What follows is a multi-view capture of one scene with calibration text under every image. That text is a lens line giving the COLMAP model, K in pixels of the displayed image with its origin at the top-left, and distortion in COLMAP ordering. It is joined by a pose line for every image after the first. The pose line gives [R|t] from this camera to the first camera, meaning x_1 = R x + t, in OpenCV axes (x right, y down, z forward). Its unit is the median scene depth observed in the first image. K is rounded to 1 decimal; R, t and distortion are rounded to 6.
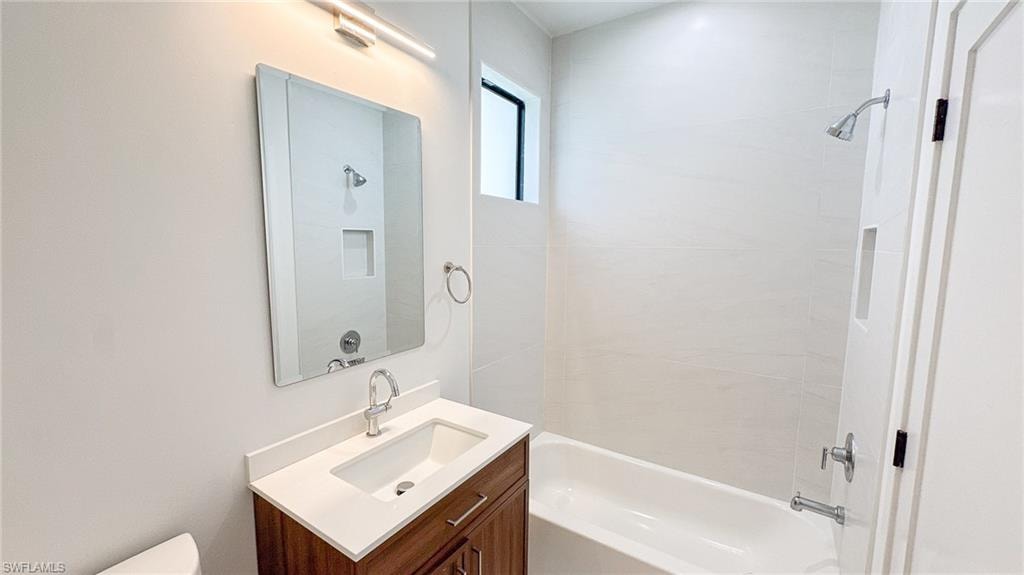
lens RADIAL K [[409.8, 0, 511.5], [0, 409.8, 290.6], [0, 0, 1]] dist [-0.003711, 0.000776]
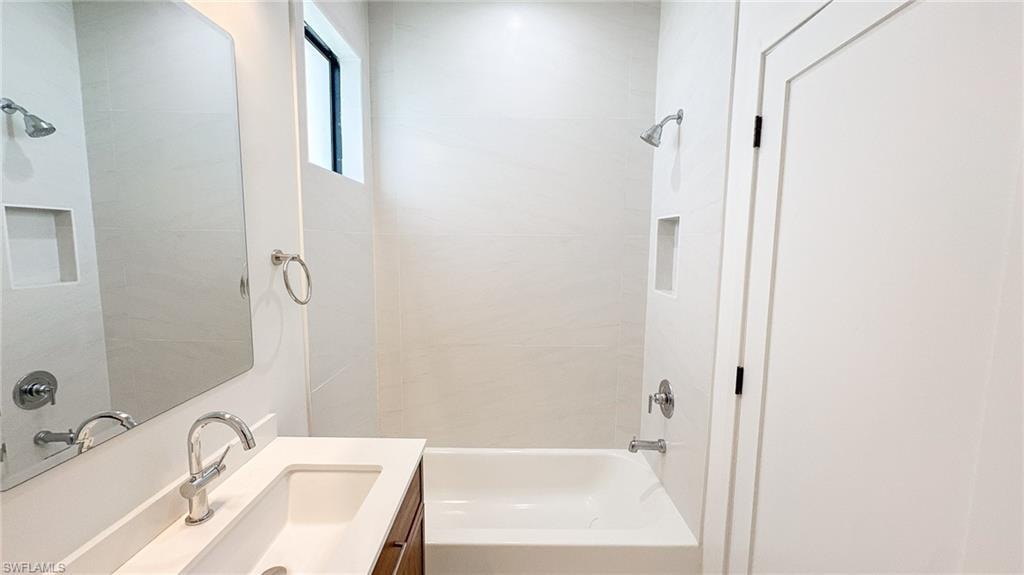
lens RADIAL K [[409.8, 0, 511.0], [0, 409.8, 290.6], [0, 0, 1]] dist [-0.003711, 0.000776]
pose [[0.838844, -0.065595, 0.540405, -0.211136], [0.062668, 0.997750, 0.023832, 0.011888], [-0.540752, 0.013875, 0.841068, 0.168240]]
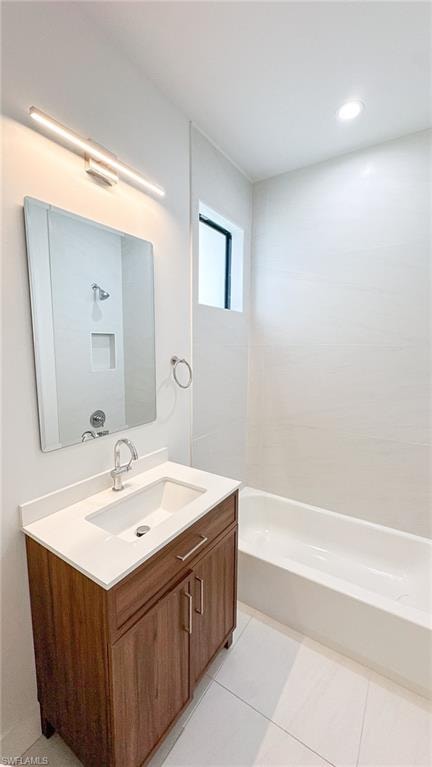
lens RADIAL K [[307.0, 0, 215.7], [0, 307.0, 385.1], [0, 0, 1]] dist [-0.003711, 0.000776]
pose [[0.999992, -0.002413, -0.003121, -0.021497], [0.002452, 0.999918, 0.012554, 0.010005], [0.003090, -0.012562, 0.999916, 0.033818]]
